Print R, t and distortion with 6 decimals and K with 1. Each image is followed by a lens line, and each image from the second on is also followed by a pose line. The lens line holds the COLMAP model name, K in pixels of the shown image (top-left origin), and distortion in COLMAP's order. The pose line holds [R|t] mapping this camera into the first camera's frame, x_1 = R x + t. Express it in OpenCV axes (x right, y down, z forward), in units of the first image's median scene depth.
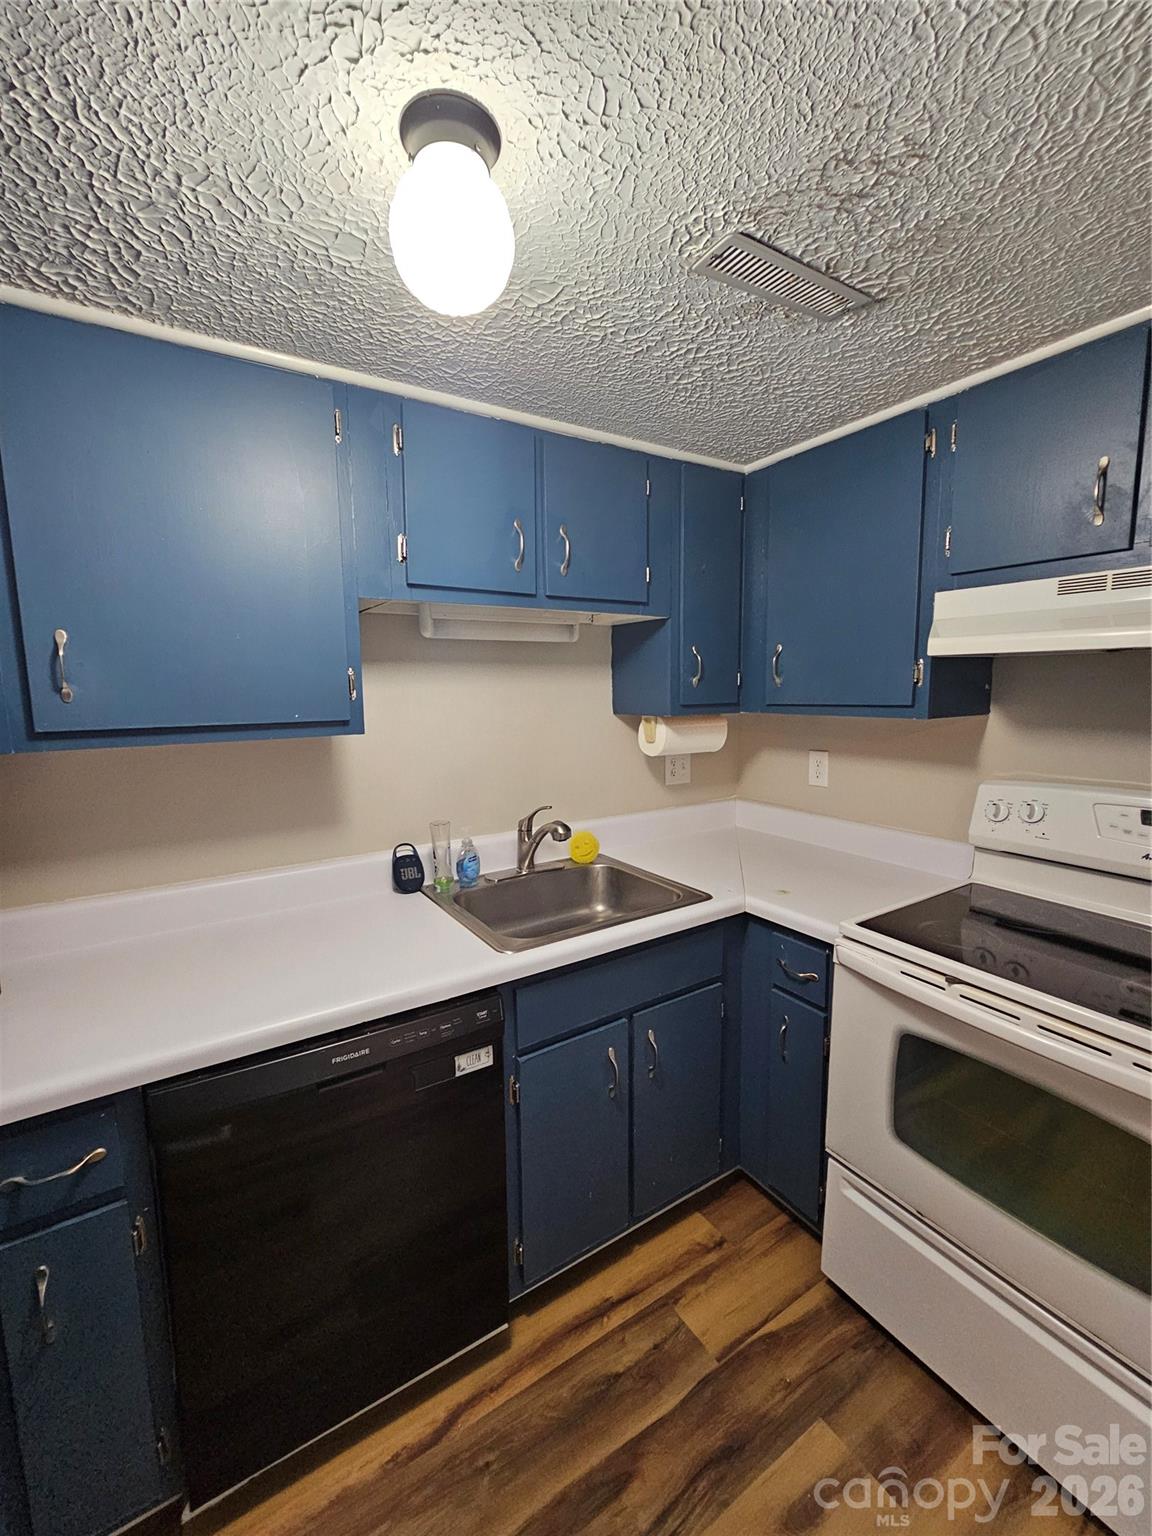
lens RADIAL K [[625.4, 0, 570.4], [0, 625.4, 768.0], [0, 0, 1]] dist [-0.004120, -0.000413]
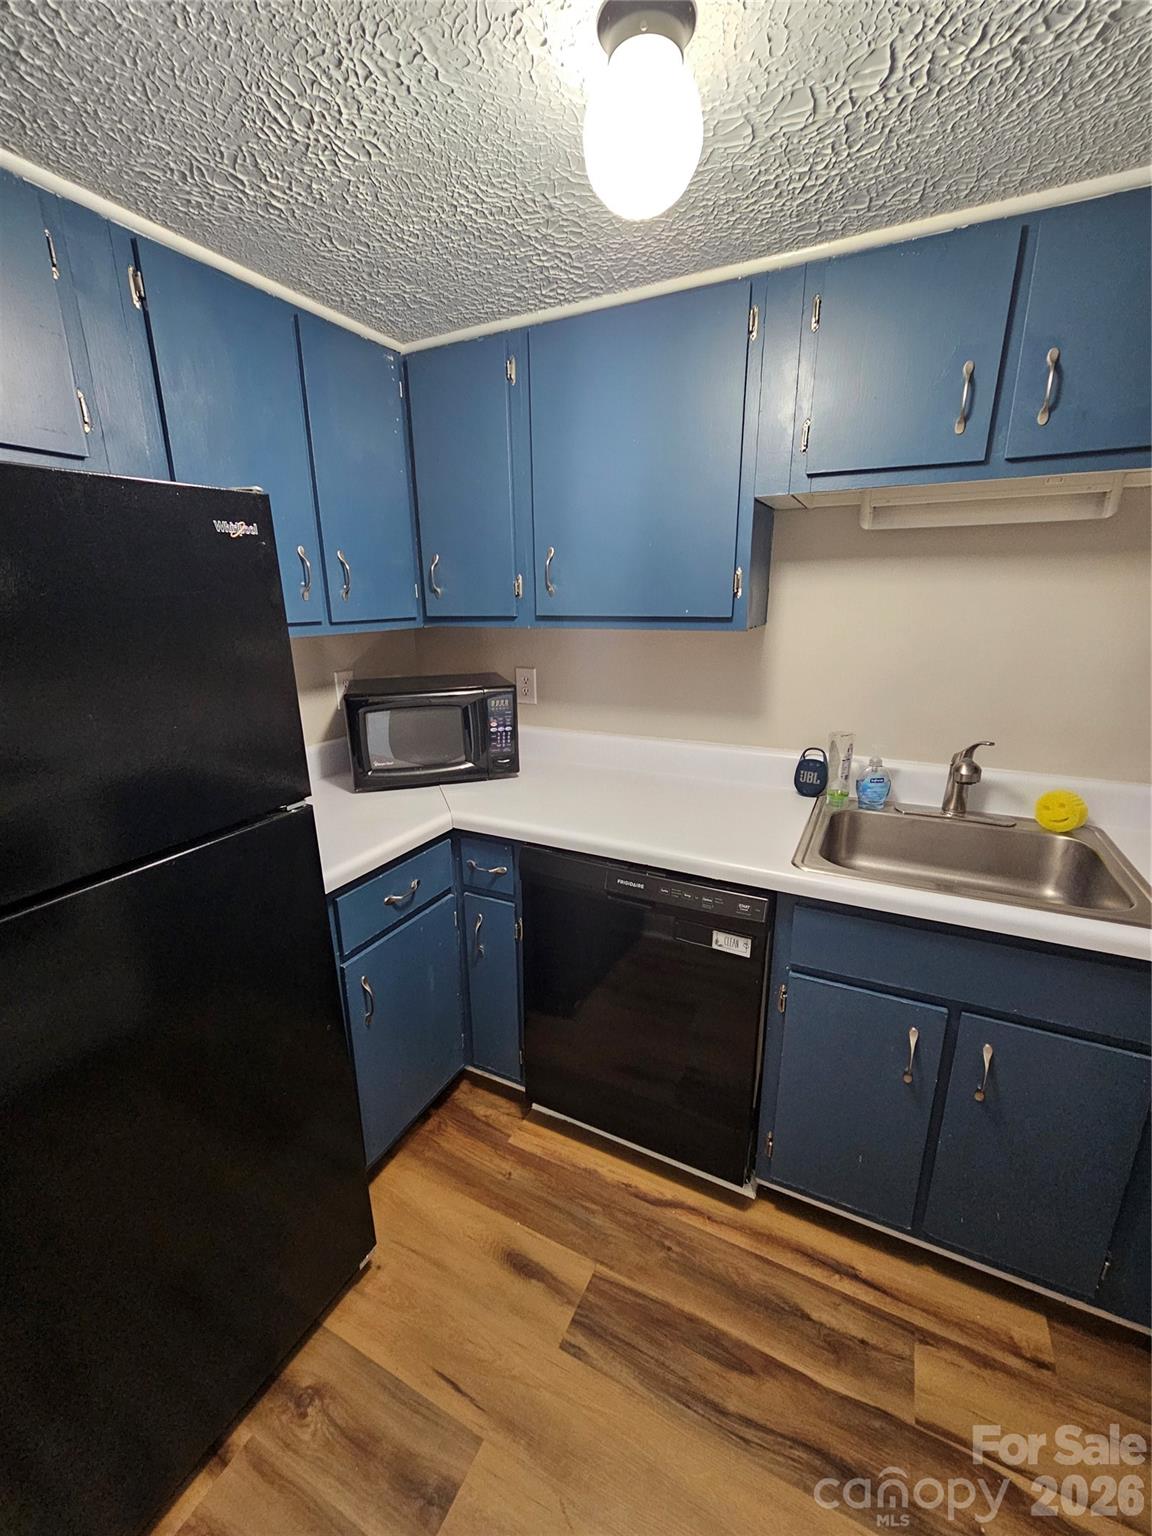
lens RADIAL K [[625.4, 0, 569.0], [0, 625.4, 768.6], [0, 0, 1]] dist [-0.004120, -0.000413]
pose [[0.511999, 0.235989, -0.825934, 0.464495], [-0.107689, 0.971570, 0.210844, -0.018931], [0.852209, -0.019008, 0.522856, 0.182518]]
